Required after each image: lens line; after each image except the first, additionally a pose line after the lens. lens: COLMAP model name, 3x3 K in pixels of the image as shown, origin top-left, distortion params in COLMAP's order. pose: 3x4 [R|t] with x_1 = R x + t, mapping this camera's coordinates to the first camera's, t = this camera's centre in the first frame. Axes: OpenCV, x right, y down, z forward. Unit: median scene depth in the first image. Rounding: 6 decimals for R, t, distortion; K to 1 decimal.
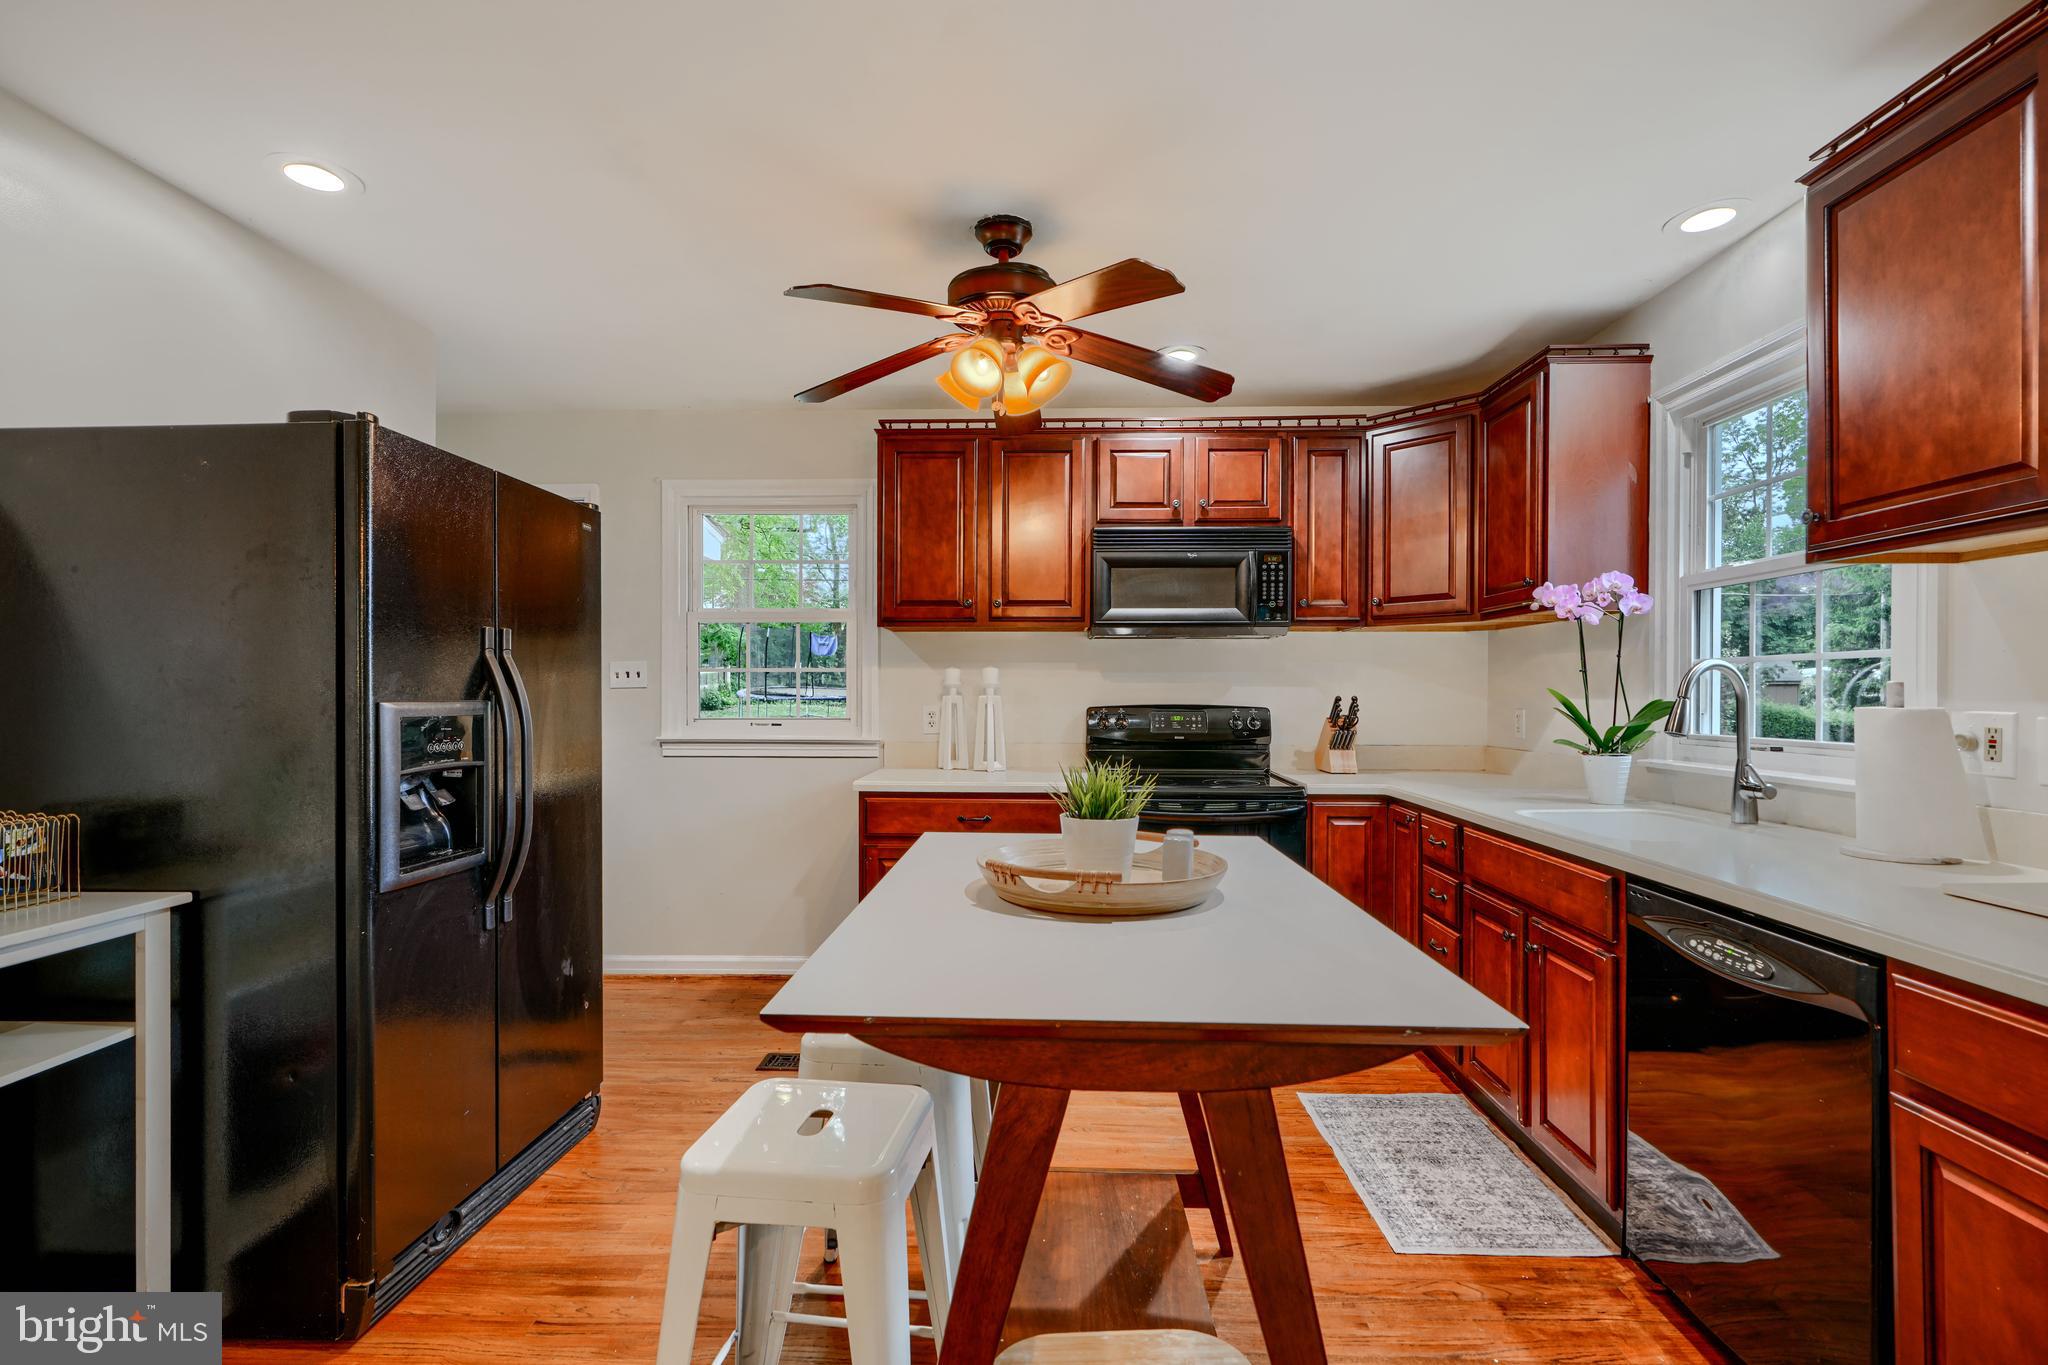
lens RADIAL K [[936.1, 0, 1022.5], [0, 936.1, 690.7], [0, 0, 1]] dist [-0.000888, -0.000248]
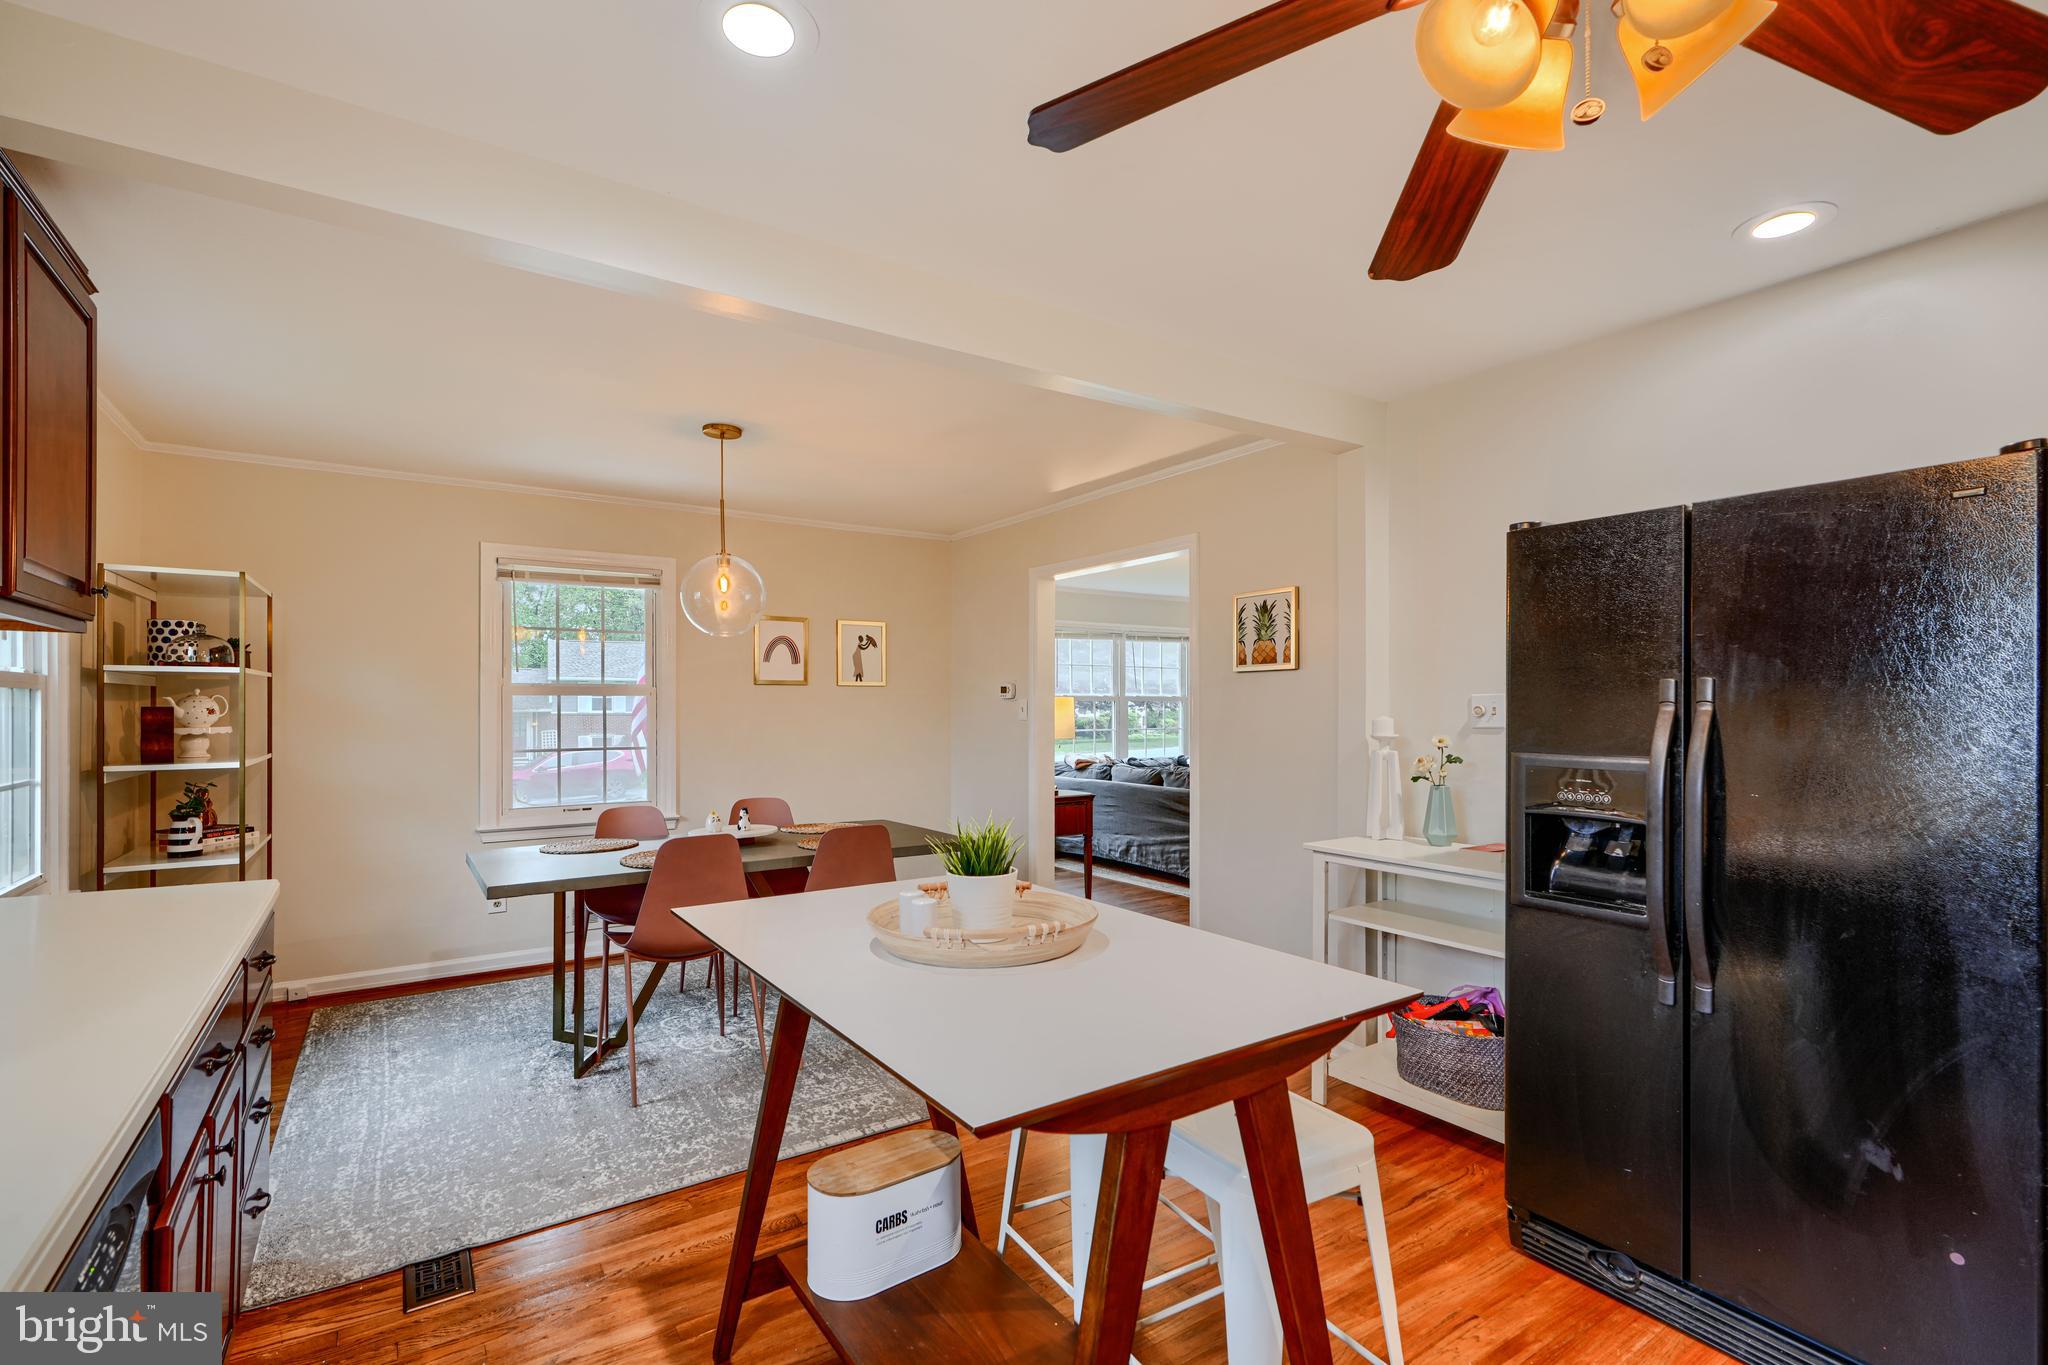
lens RADIAL K [[920.8, 0, 1027.5], [0, 920.8, 689.9], [0, 0, 1]] dist [0.001426, 0.000281]
pose [[-0.807413, -0.008029, -0.589933, 0.381276], [0.002666, 0.999848, -0.017257, -0.033992], [0.589981, -0.015507, -0.807268, 1.073691]]
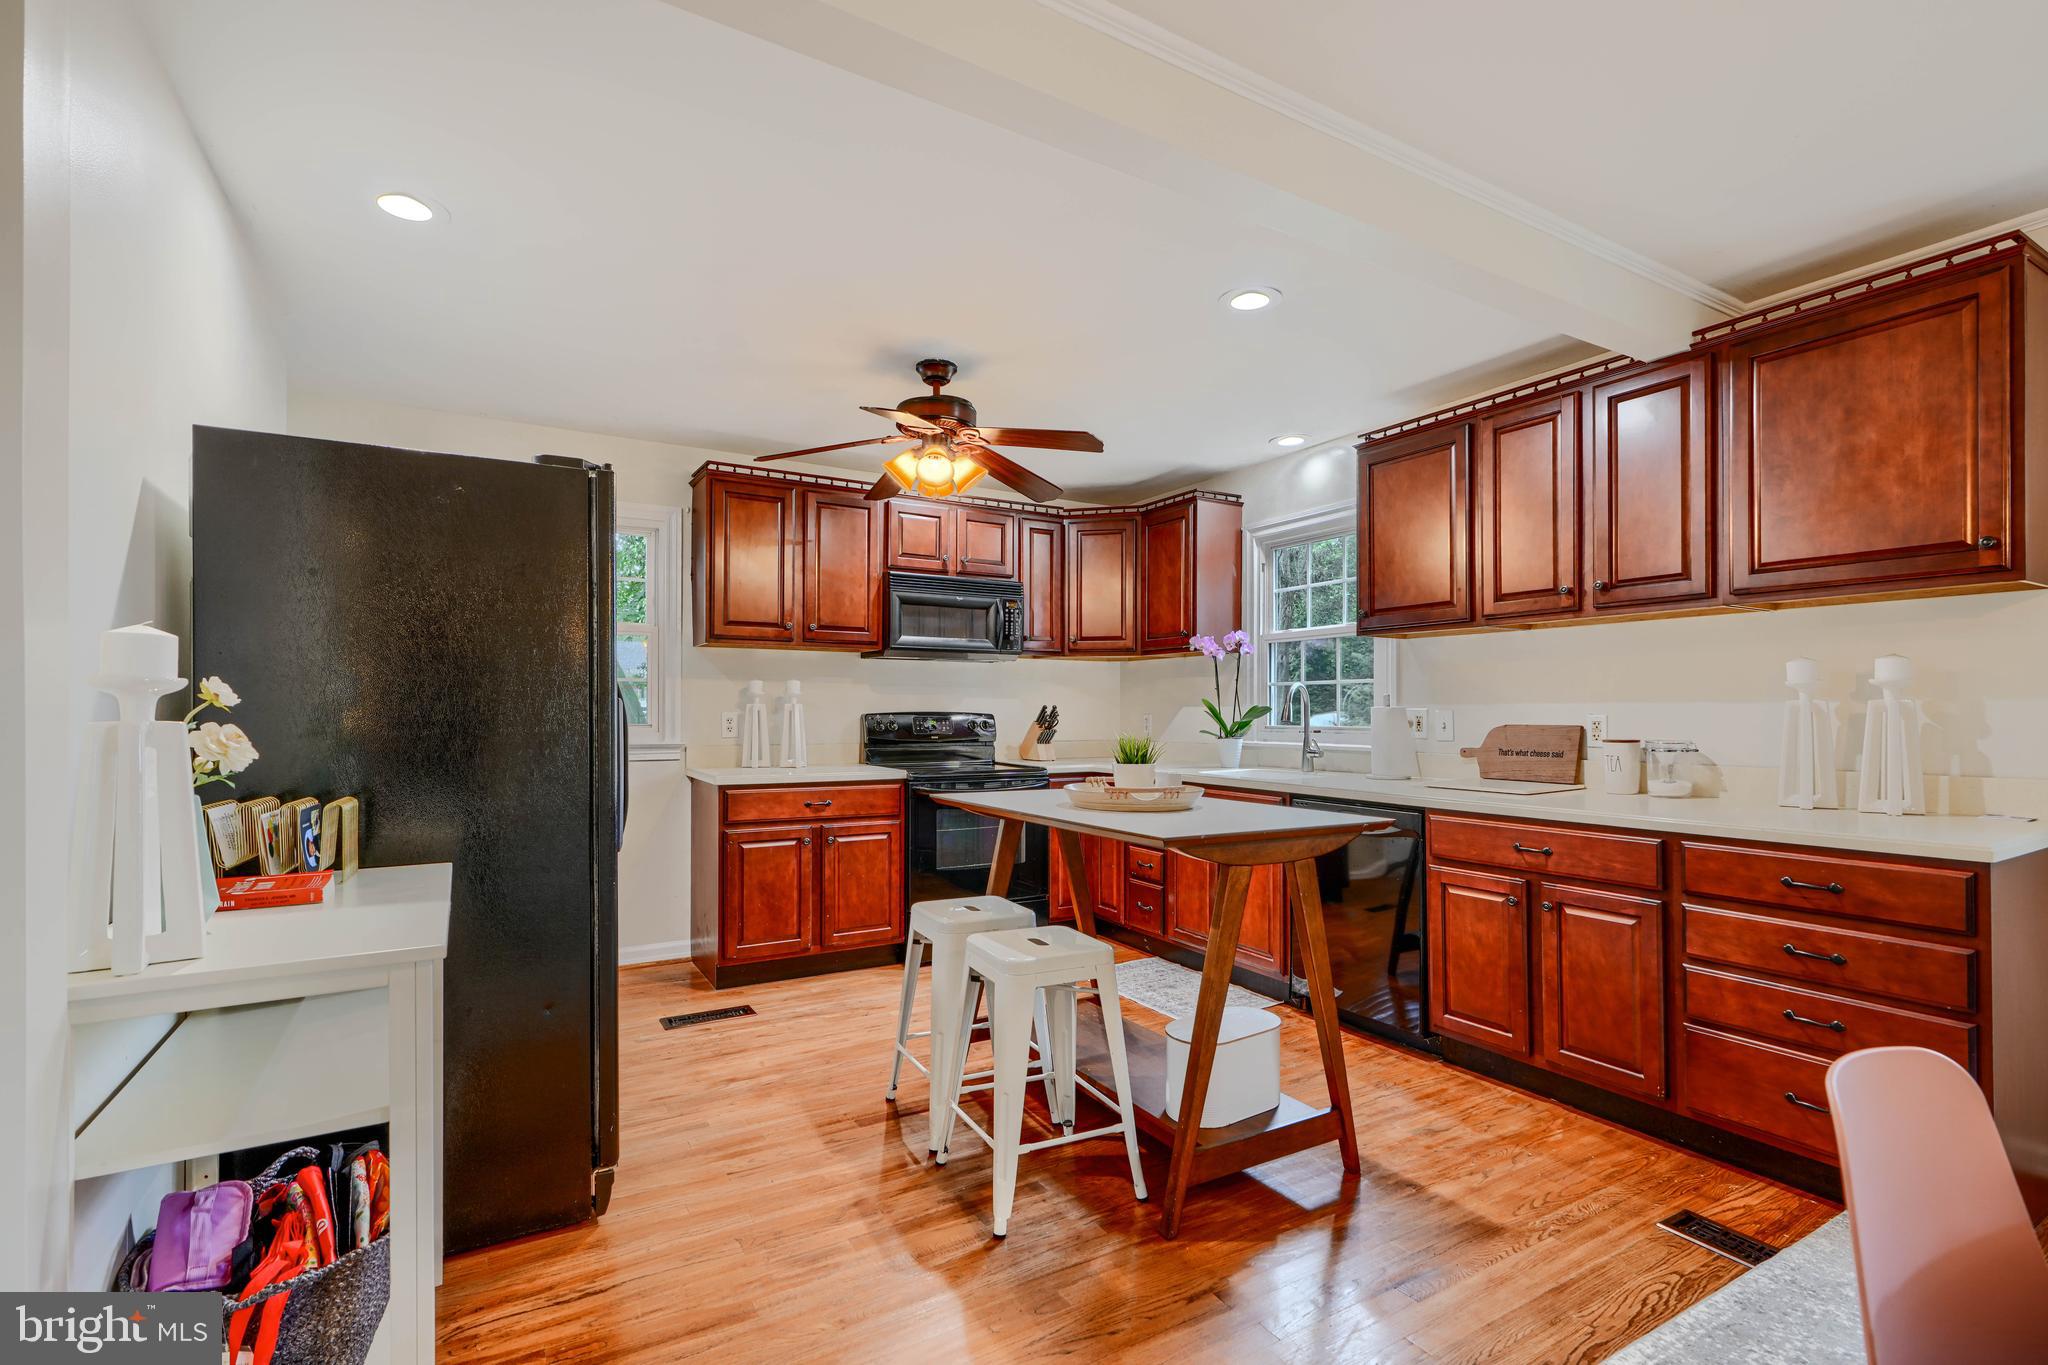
lens RADIAL K [[931.4, 0, 1029.9], [0, 931.4, 708.5], [0, 0, 1]] dist [-0.000651, 0.000057]
pose [[0.843593, 0.002231, 0.536979, -0.587482], [-0.001131, 0.999997, -0.002378, 0.018994], [-0.536982, 0.001398, 0.843592, -0.223676]]
